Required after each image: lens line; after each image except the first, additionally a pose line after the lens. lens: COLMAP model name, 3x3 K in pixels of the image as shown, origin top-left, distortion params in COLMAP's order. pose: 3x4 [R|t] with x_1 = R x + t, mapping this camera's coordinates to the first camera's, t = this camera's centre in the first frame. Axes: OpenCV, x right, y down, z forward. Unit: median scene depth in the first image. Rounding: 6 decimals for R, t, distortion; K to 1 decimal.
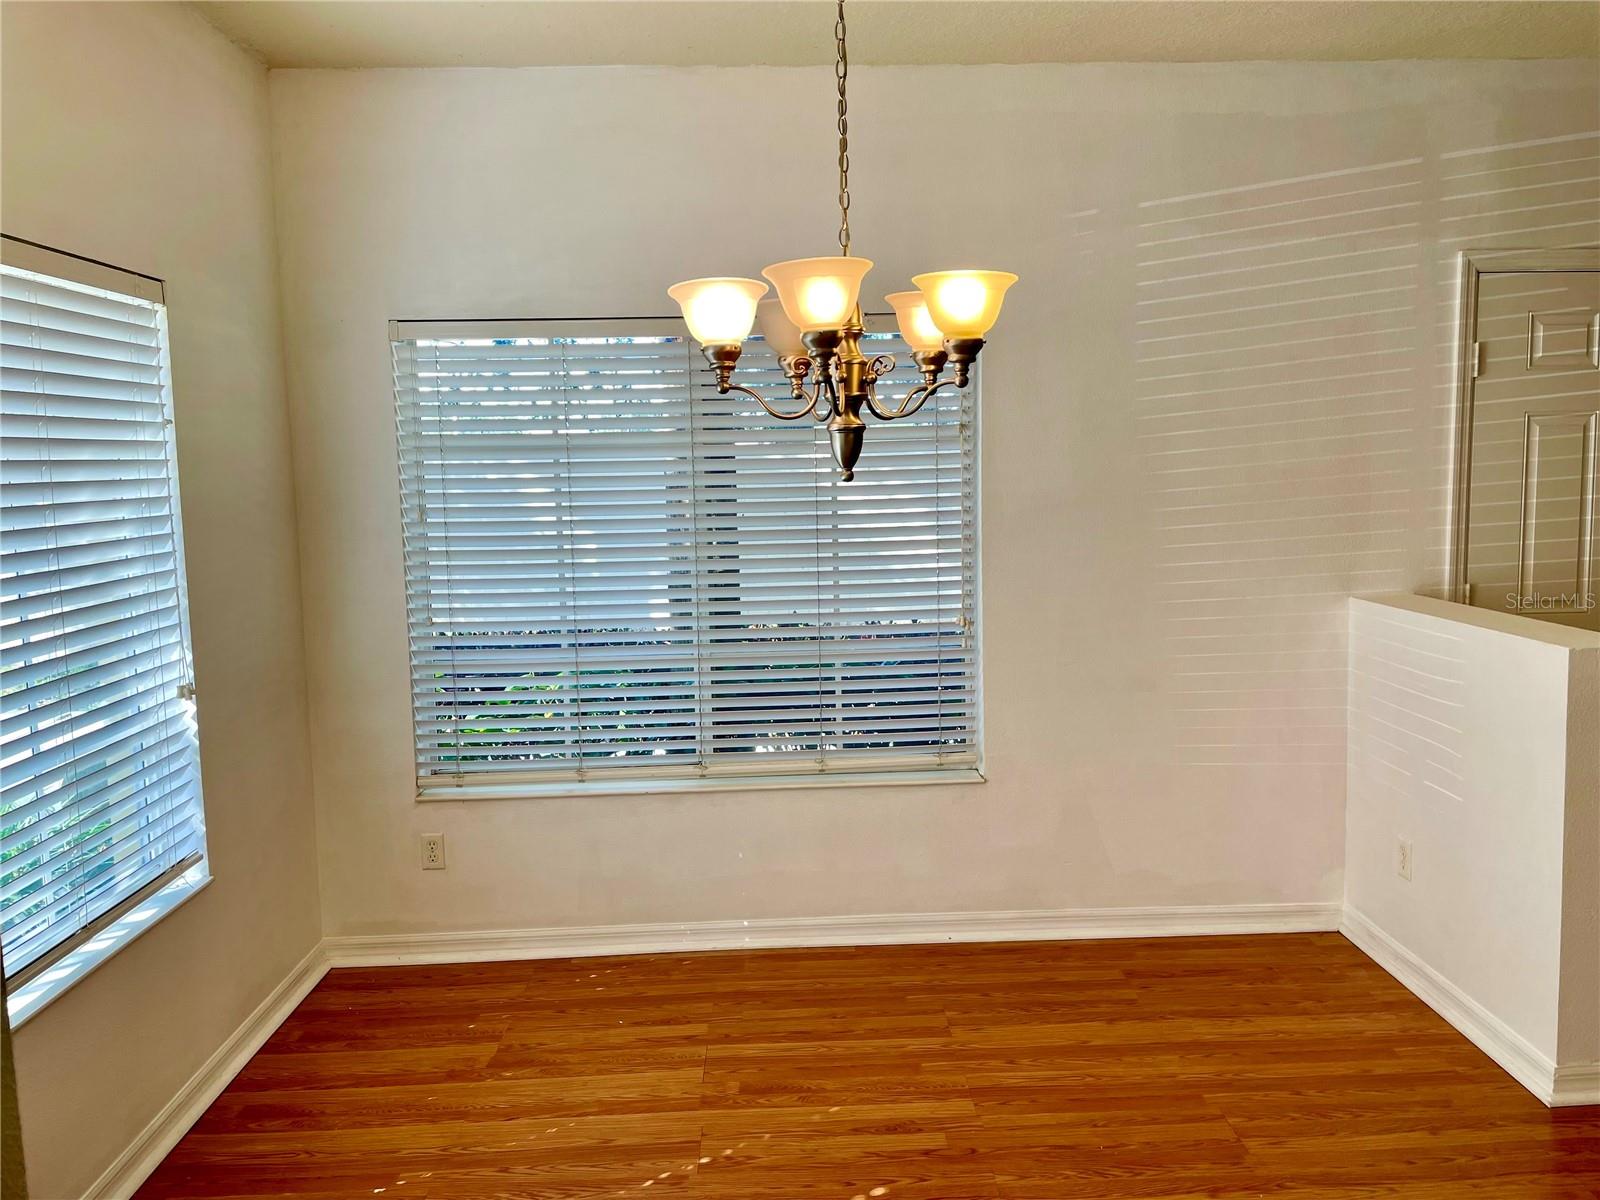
lens RADIAL K [[1208.1, 0, 810.6], [0, 1208.1, 586.2], [0, 0, 1]] dist [0.086241, -0.122235]
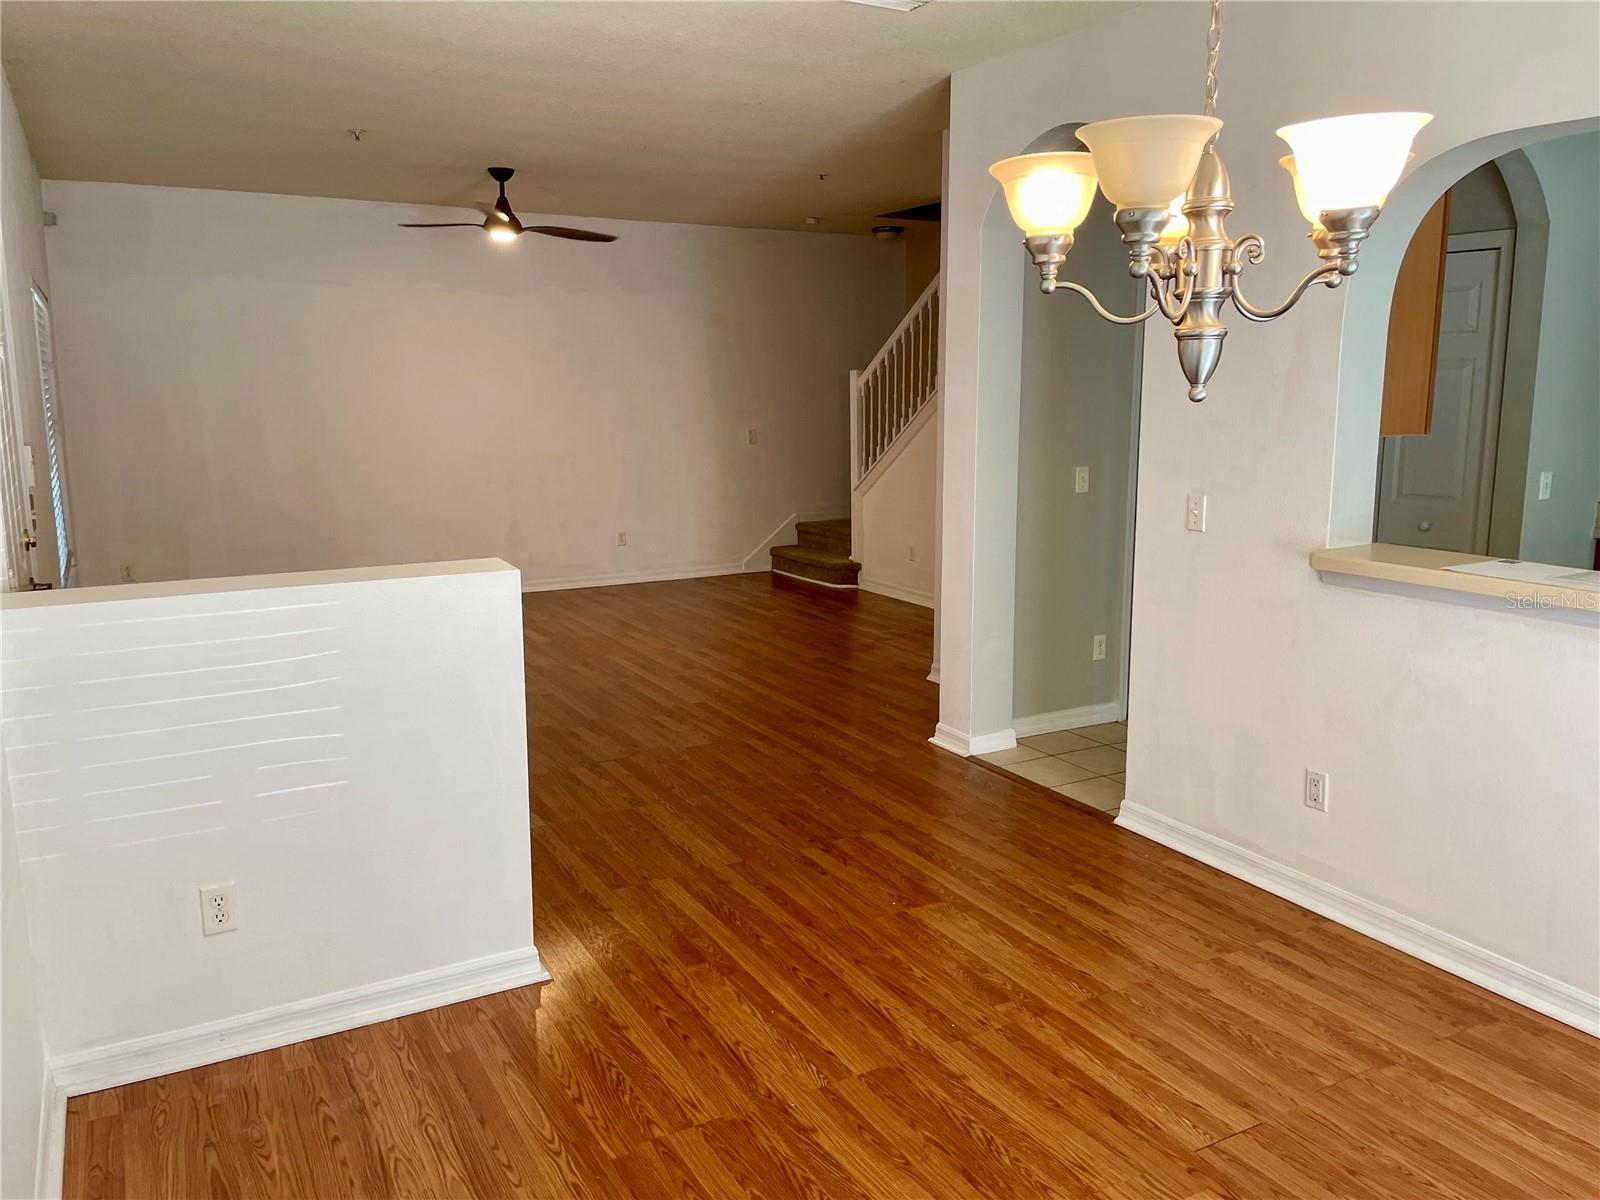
lens RADIAL K [[1208.1, 0, 810.6], [0, 1208.1, 586.2], [0, 0, 1]] dist [0.086241, -0.122235]
pose [[-0.464158, -0.125444, 0.876824, -0.404613], [0.105020, 0.975144, 0.195104, -0.106766], [-0.879504, 0.182643, -0.439447, 1.127662]]
